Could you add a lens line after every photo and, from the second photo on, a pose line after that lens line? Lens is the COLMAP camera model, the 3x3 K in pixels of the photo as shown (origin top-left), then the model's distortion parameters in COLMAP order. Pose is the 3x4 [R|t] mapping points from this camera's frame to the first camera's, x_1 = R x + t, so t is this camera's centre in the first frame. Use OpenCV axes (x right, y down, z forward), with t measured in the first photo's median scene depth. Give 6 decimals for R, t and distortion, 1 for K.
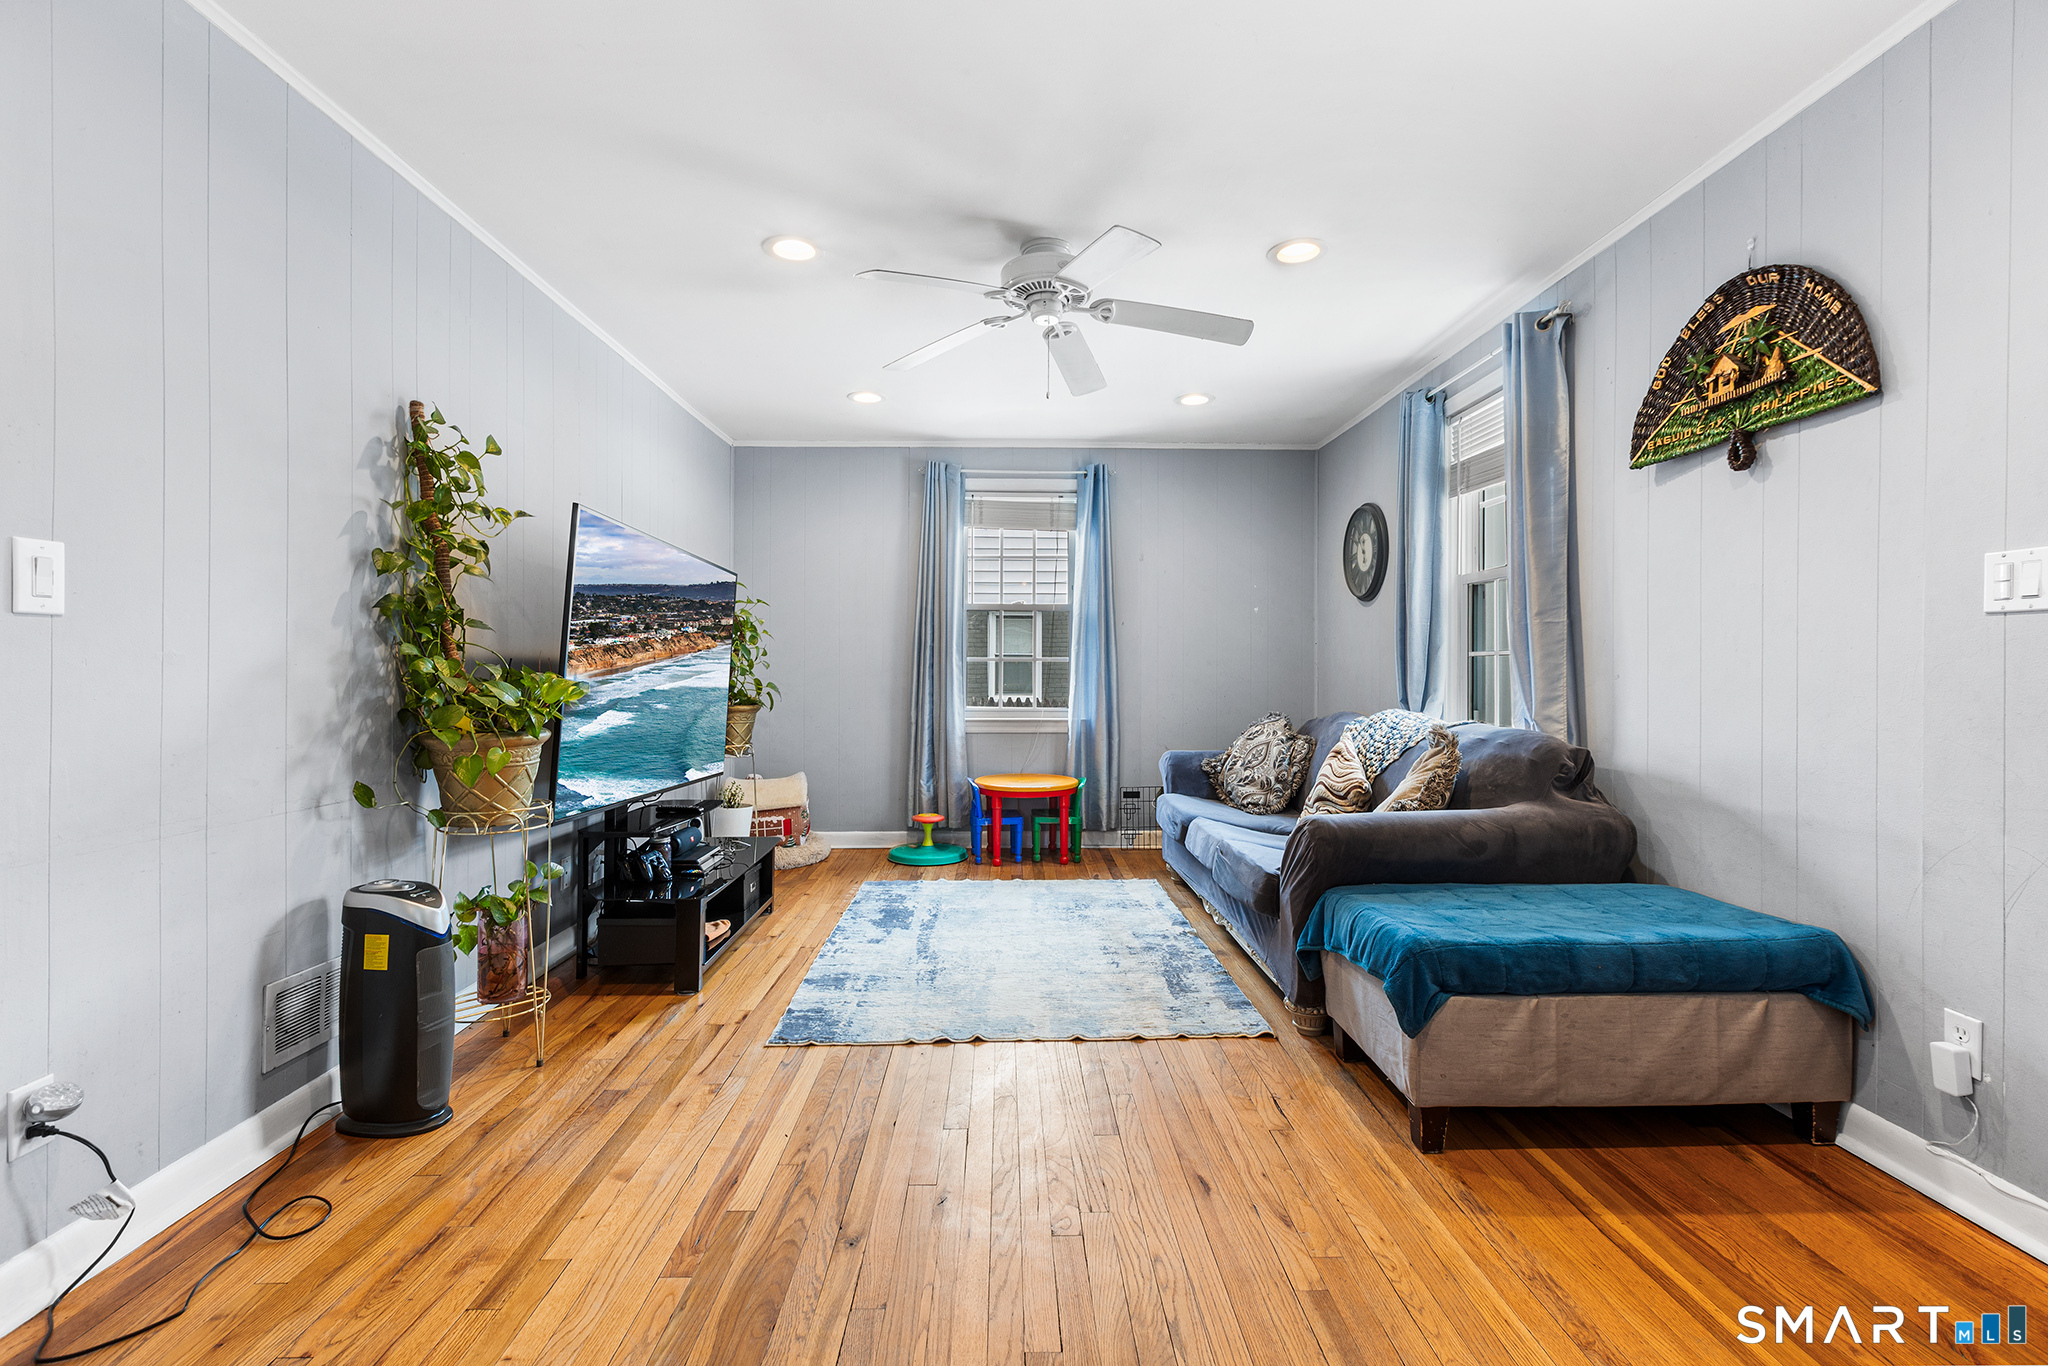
lens RADIAL K [[924.5, 0, 1039.9], [0, 924.5, 678.4], [0, 0, 1]] dist [0.001568, -0.001101]
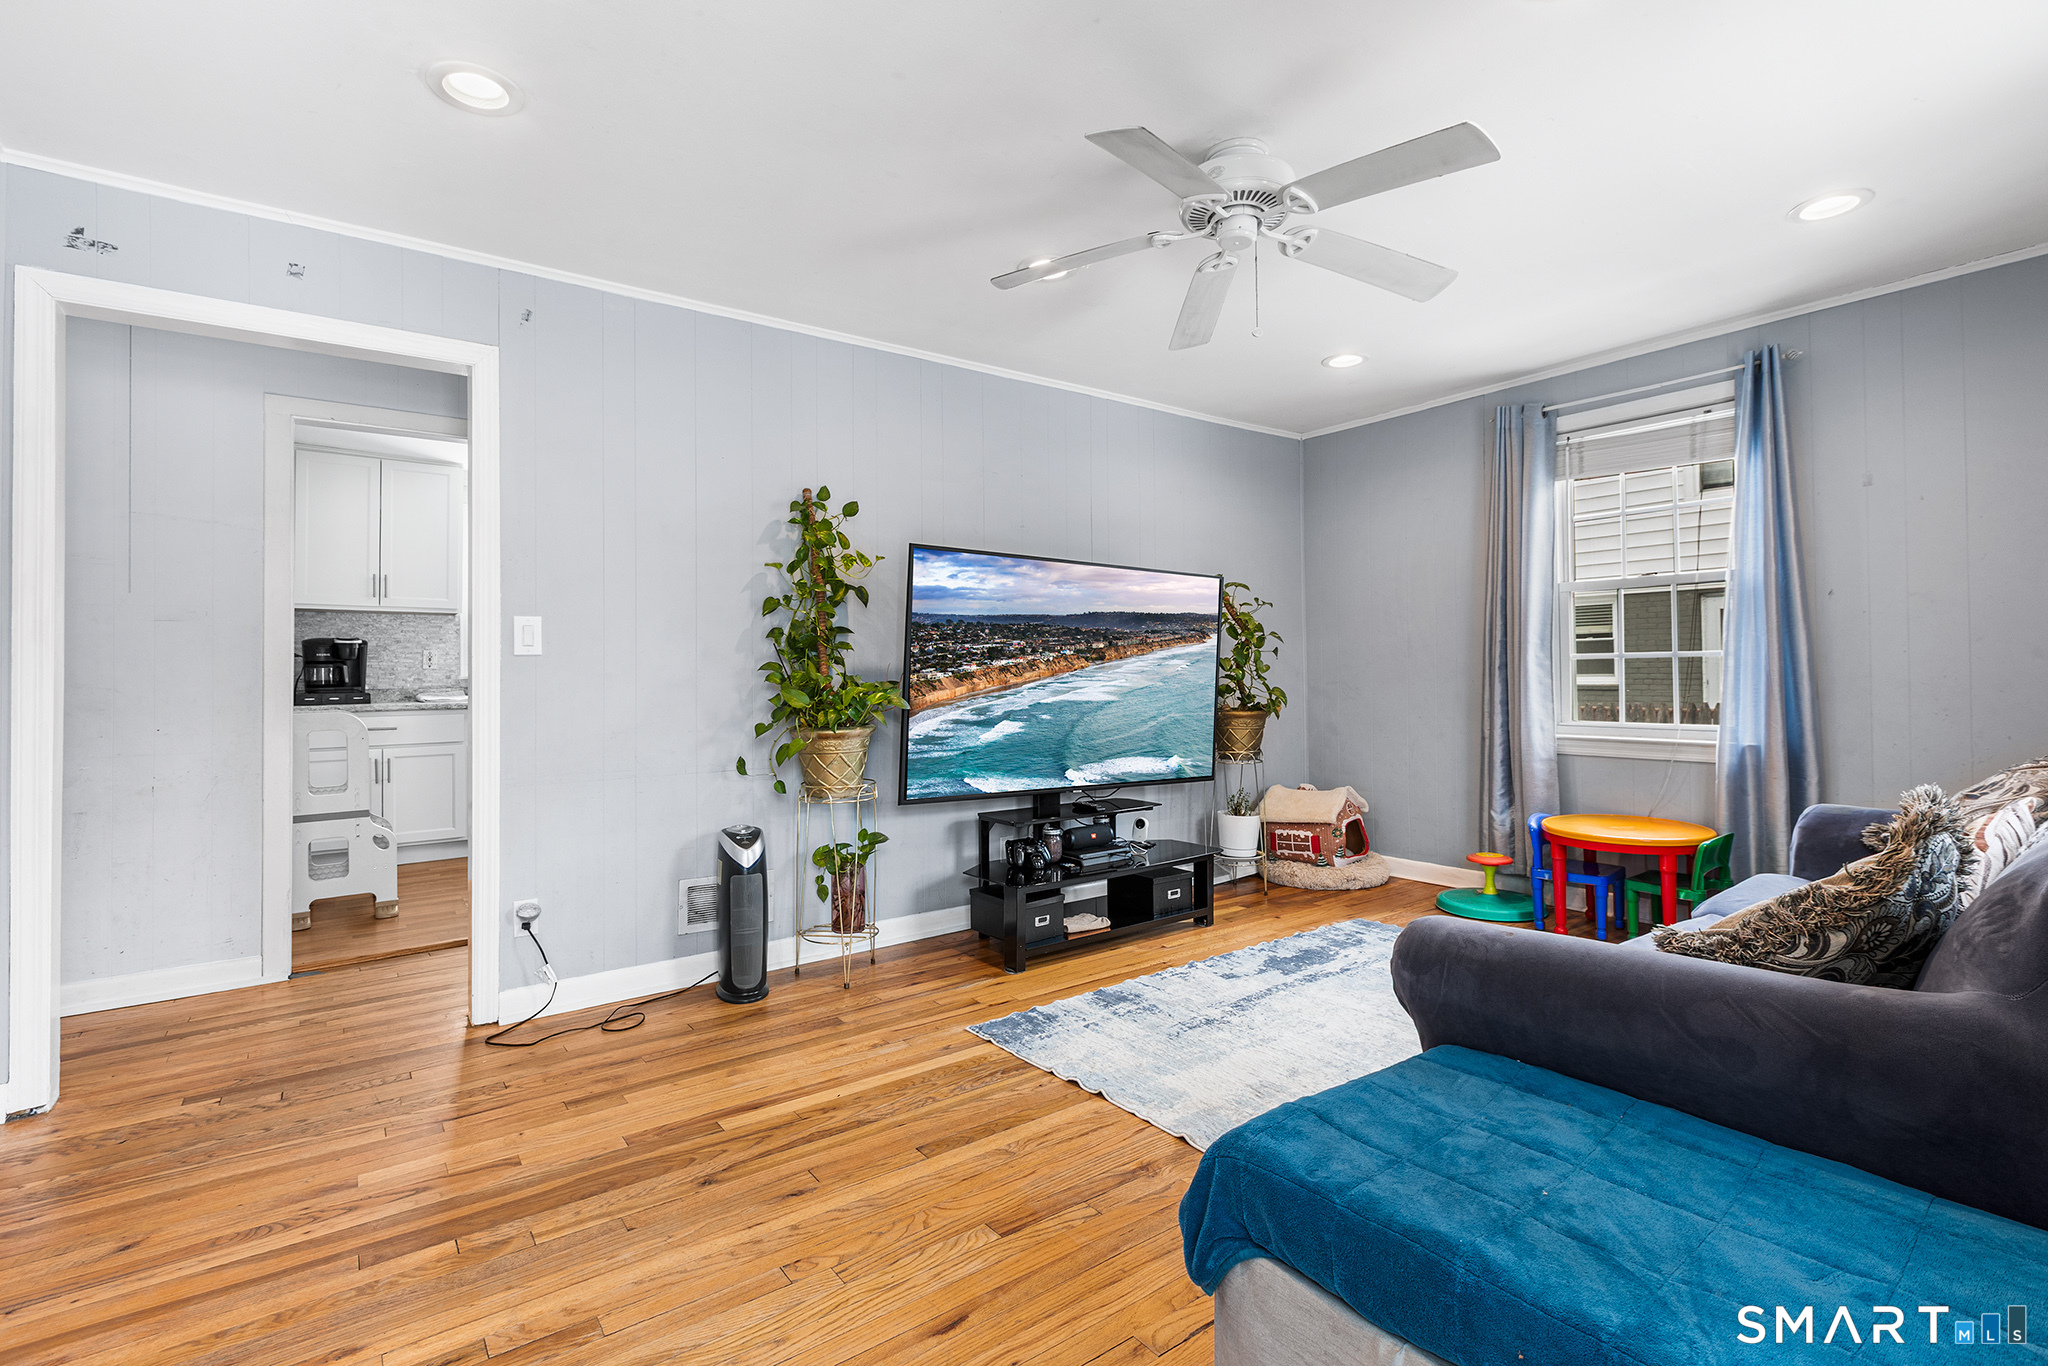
lens RADIAL K [[924.5, 0, 1022.9], [0, 924.5, 685.6], [0, 0, 1]] dist [0.001568, -0.001101]
pose [[0.552283, -0.006889, -0.833628, 0.565892], [0.017610, 0.999839, 0.003405, -0.014442], [0.833471, -0.016561, 0.552316, 0.382603]]
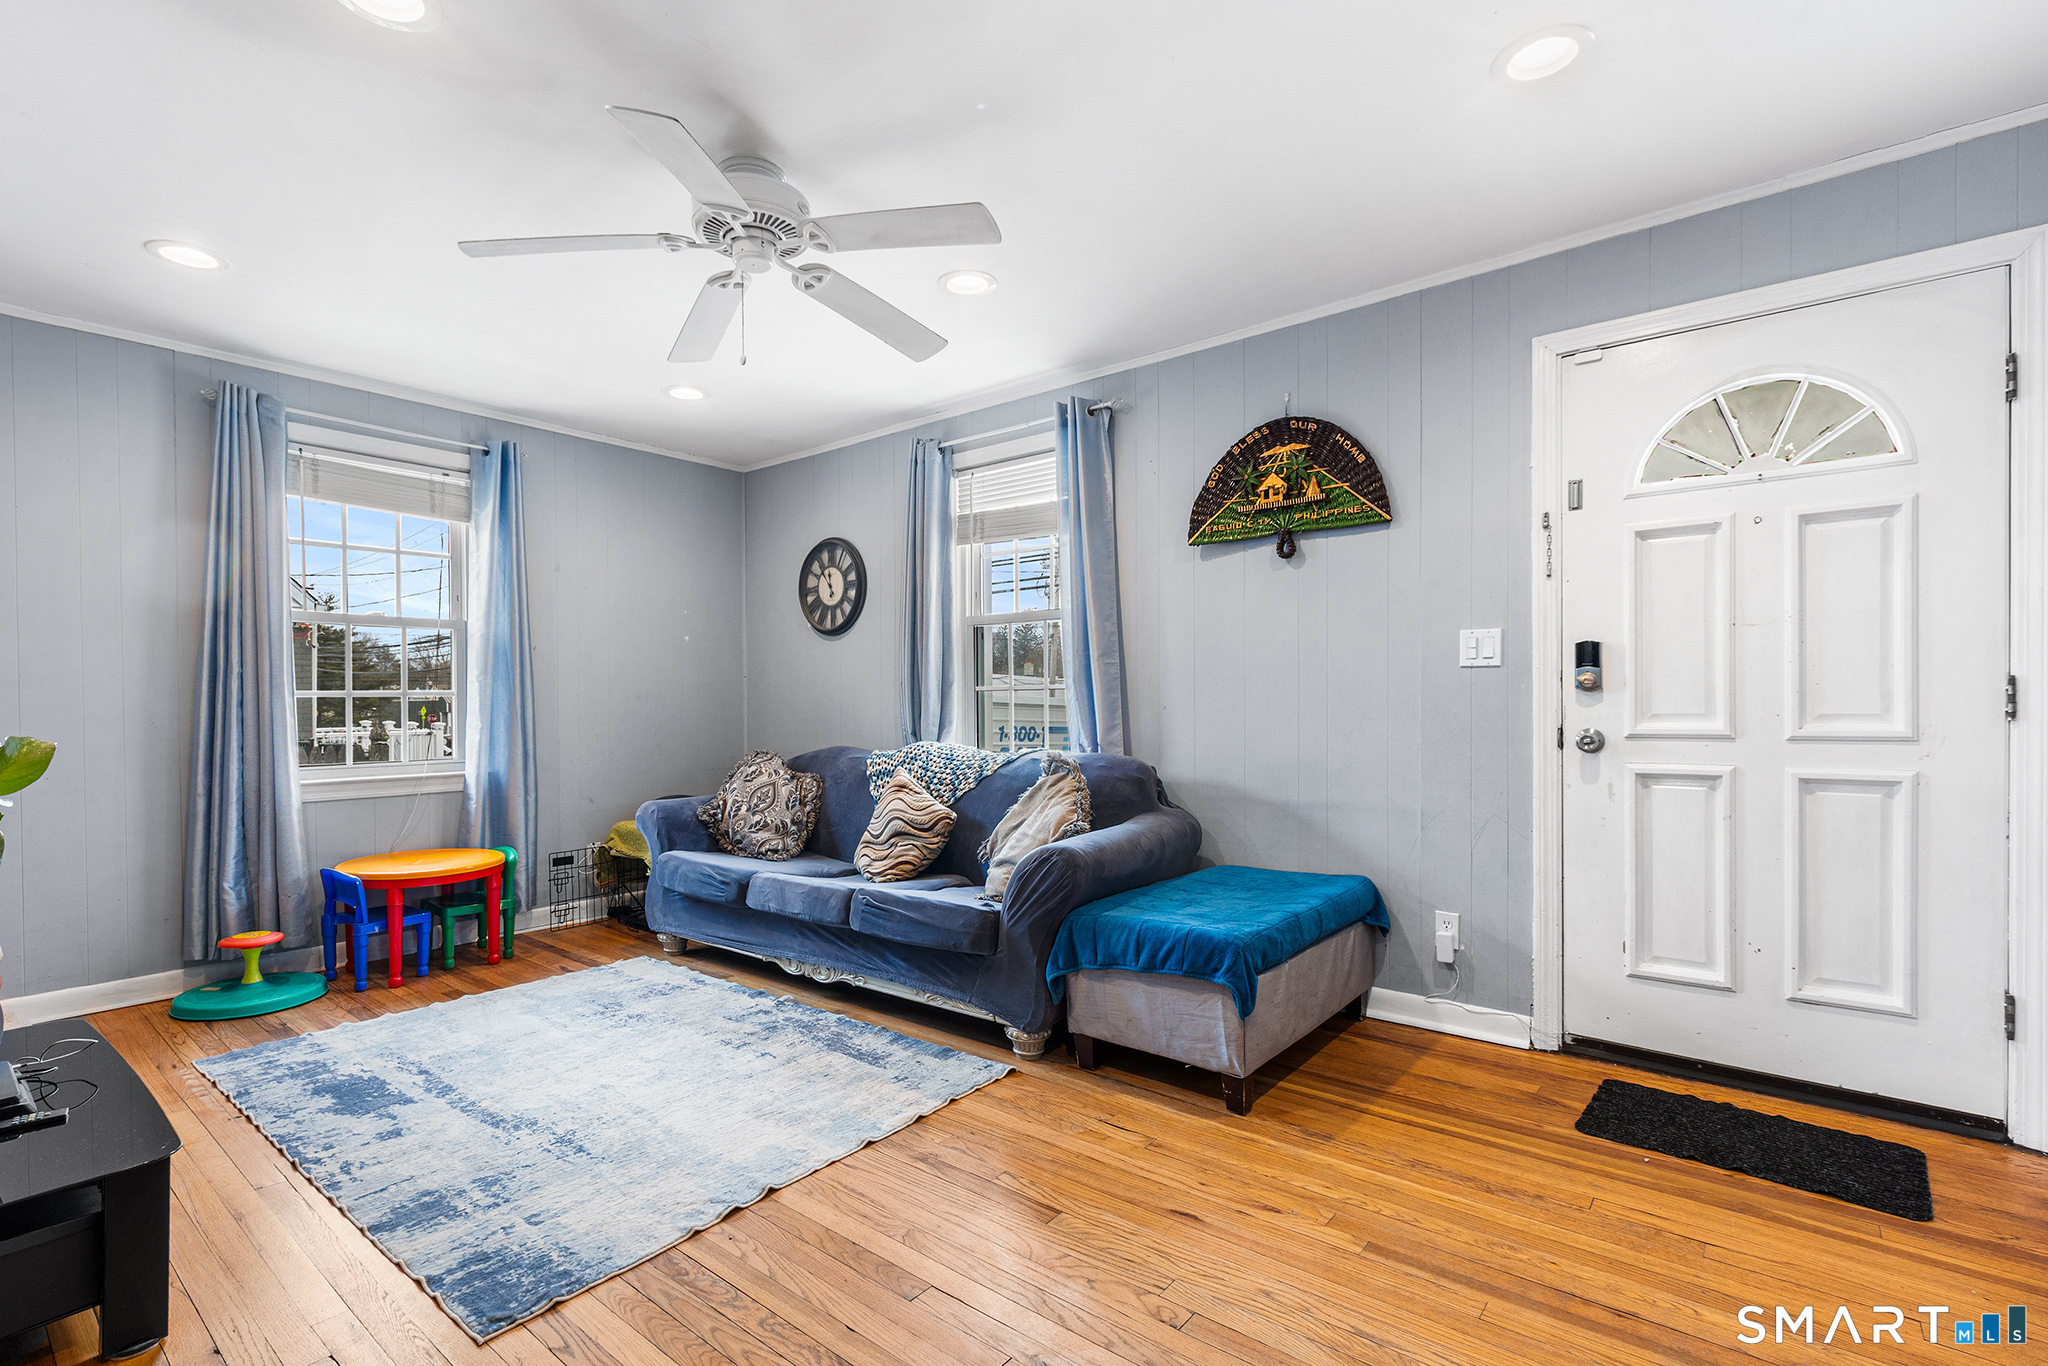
lens RADIAL K [[924.5, 0, 1029.0], [0, 924.5, 723.0], [0, 0, 1]] dist [0.001568, -0.001101]
pose [[0.658007, -0.023148, 0.752656, -0.427459], [0.014267, 0.999731, 0.018275, -0.006874], [-0.752877, -0.001287, 0.658160, 0.290799]]
